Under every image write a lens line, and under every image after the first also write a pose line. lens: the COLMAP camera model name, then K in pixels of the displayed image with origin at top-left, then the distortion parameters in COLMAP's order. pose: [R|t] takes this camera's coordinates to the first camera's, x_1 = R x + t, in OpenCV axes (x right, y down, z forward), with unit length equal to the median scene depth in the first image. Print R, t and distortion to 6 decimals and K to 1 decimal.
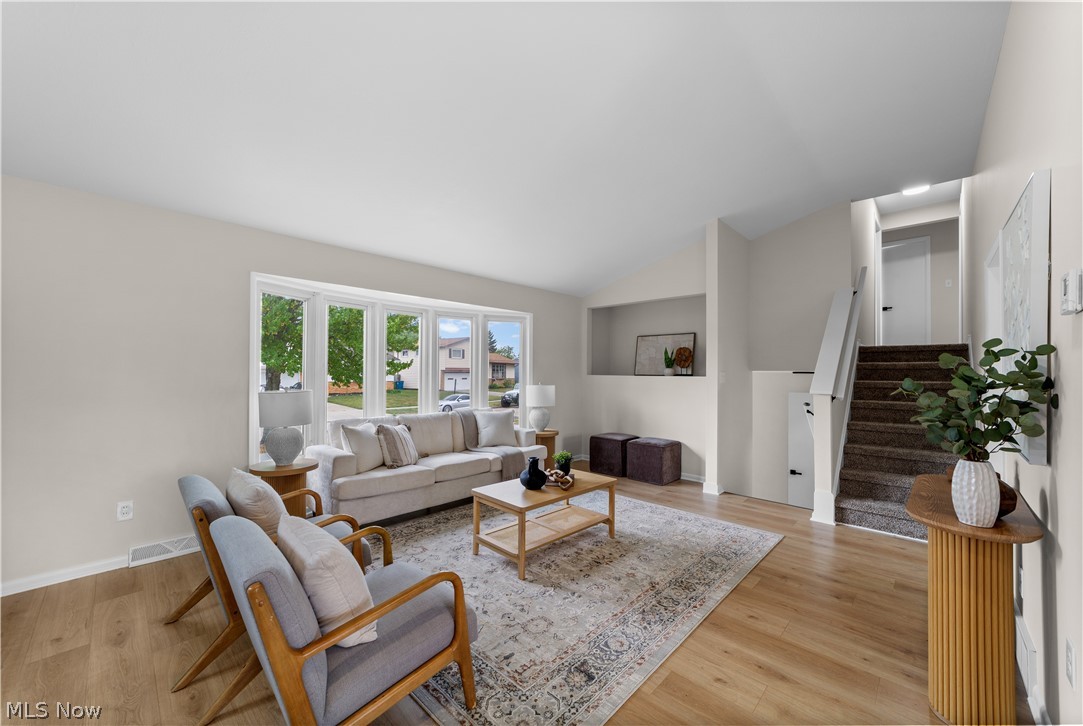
lens RADIAL K [[409.1, 0, 540.8], [0, 409.1, 369.3], [0, 0, 1]] dist [0.007864, 0.000148]
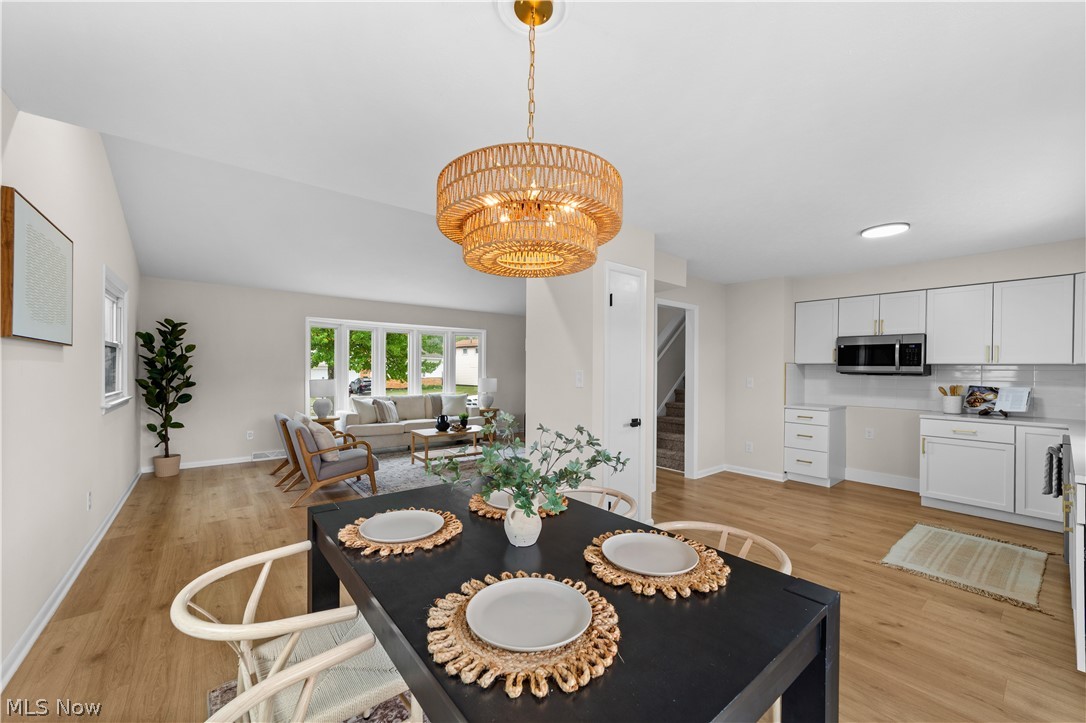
lens RADIAL K [[417.2, 0, 542.1], [0, 417.2, 370.0], [0, 0, 1]] dist [0.000447, 0.000235]
pose [[0.990815, 0.002595, -0.135199, 1.422129], [-0.002064, 0.999990, 0.004068, 0.003975], [0.135209, -0.003752, 0.990810, -1.718716]]
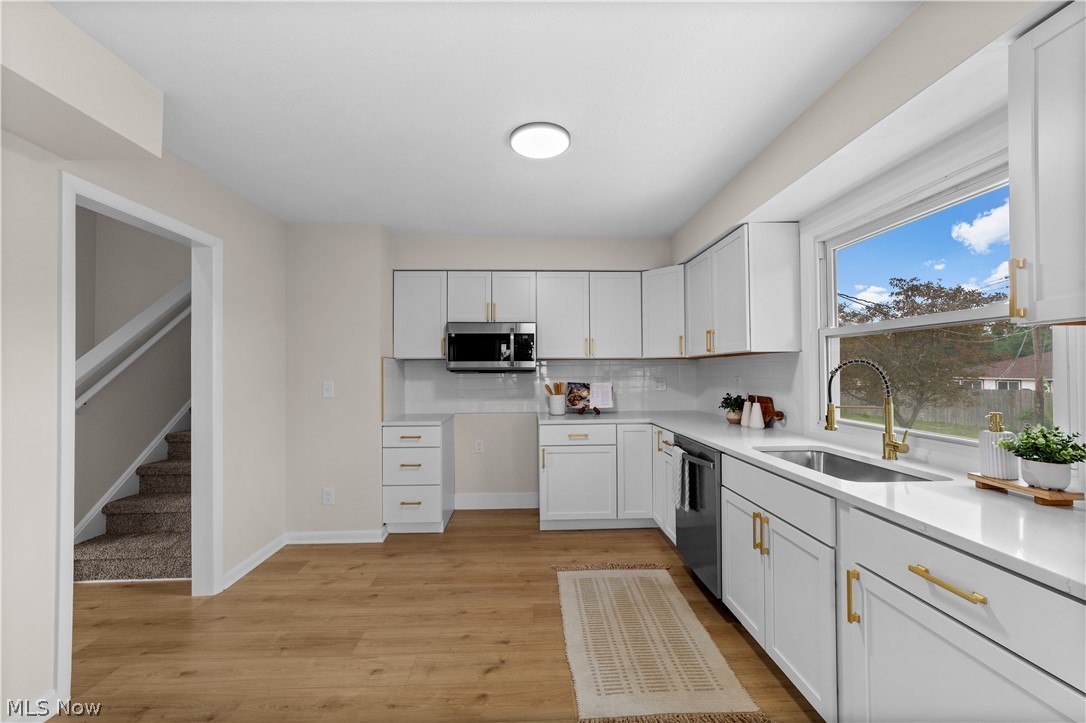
lens RADIAL K [[417.2, 0, 542.1], [0, 417.2, 370.0], [0, 0, 1]] dist [0.000447, 0.000235]
pose [[0.697899, -0.011090, 0.716111, 1.944633], [0.009326, 0.999936, 0.006396, 0.020323], [-0.716136, 0.002214, 0.697957, -0.200418]]
